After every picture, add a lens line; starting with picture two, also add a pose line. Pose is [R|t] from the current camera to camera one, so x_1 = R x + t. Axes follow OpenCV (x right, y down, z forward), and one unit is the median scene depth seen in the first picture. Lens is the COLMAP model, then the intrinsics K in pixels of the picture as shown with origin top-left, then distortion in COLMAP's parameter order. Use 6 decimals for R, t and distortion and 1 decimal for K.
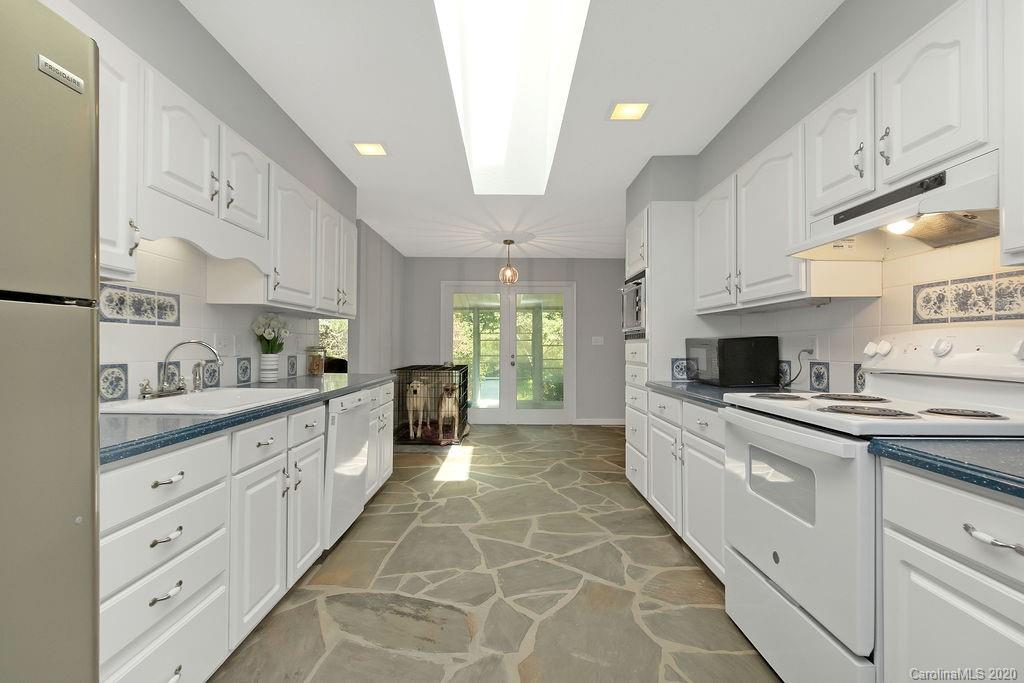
lens RADIAL K [[482.8, 0, 508.4], [0, 482.8, 341.7], [0, 0, 1]] dist [0.001724, 0.000248]
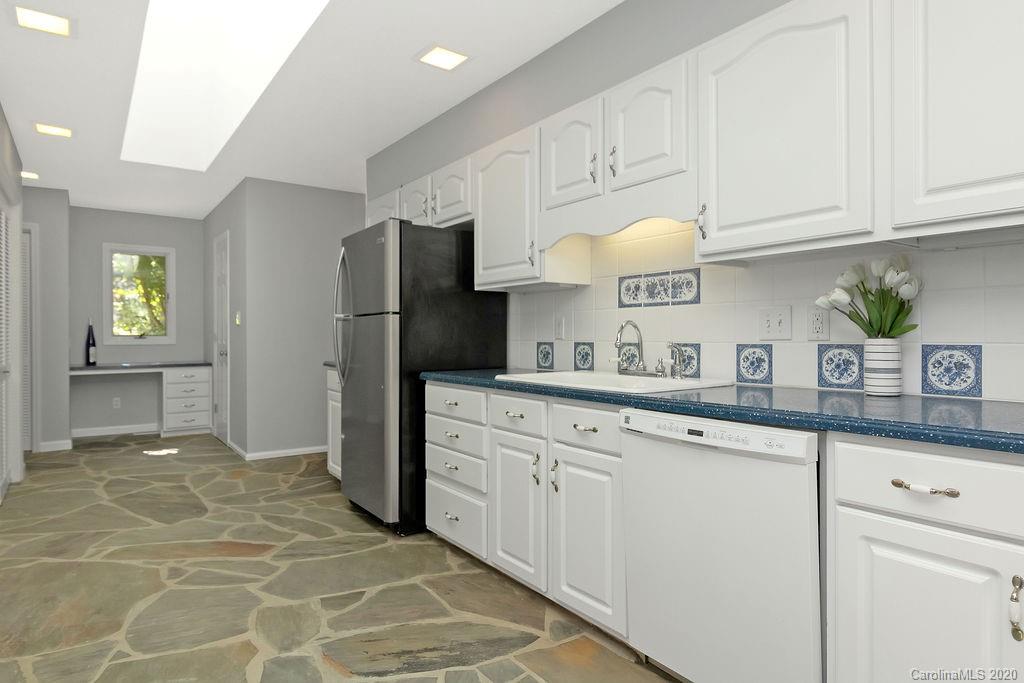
lens RADIAL K [[590.3, 0, 508.2], [0, 590.3, 337.0], [0, 0, 1]] dist [-0.001162, -0.001309]
pose [[-0.813530, -0.001858, -0.581519, 0.228806], [0.003320, 0.999964, -0.007839, 0.036942], [0.581513, -0.008308, -0.813495, 1.710493]]
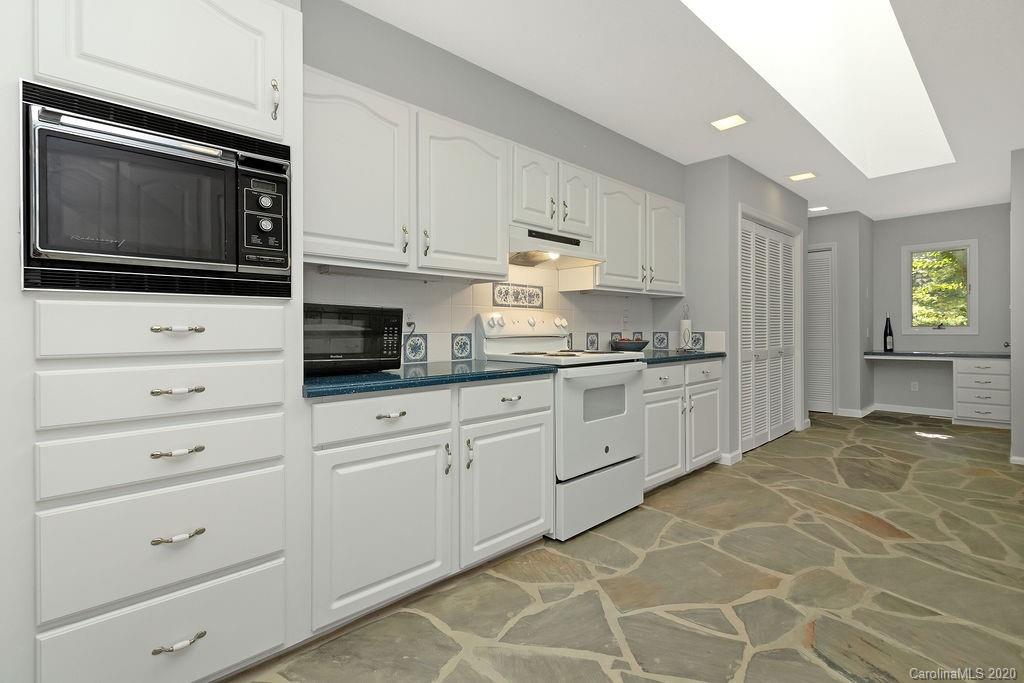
lens RADIAL K [[489.0, 0, 508.6], [0, 489.0, 327.5], [0, 0, 1]] dist [0.001541, 0.000418]
pose [[-0.692797, 0.001640, 0.721131, -0.293185], [-0.005141, 0.999961, -0.007213, 0.037192], [-0.721114, -0.008704, -0.692761, 1.735162]]
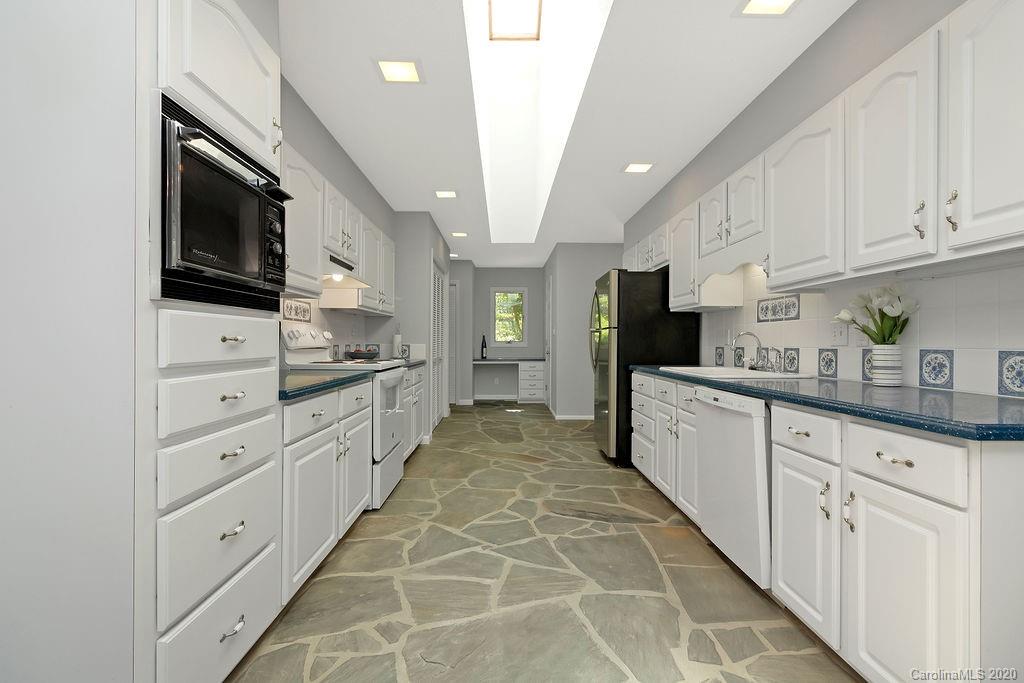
lens RADIAL K [[482.8, 0, 508.4], [0, 482.8, 341.7], [0, 0, 1]] dist [0.001724, 0.000248]
pose [[-0.999882, -0.008312, -0.012957, 0.062859], [-0.008175, 0.999911, -0.010546, 0.044023], [0.013044, -0.010439, -0.999860, 2.259014]]
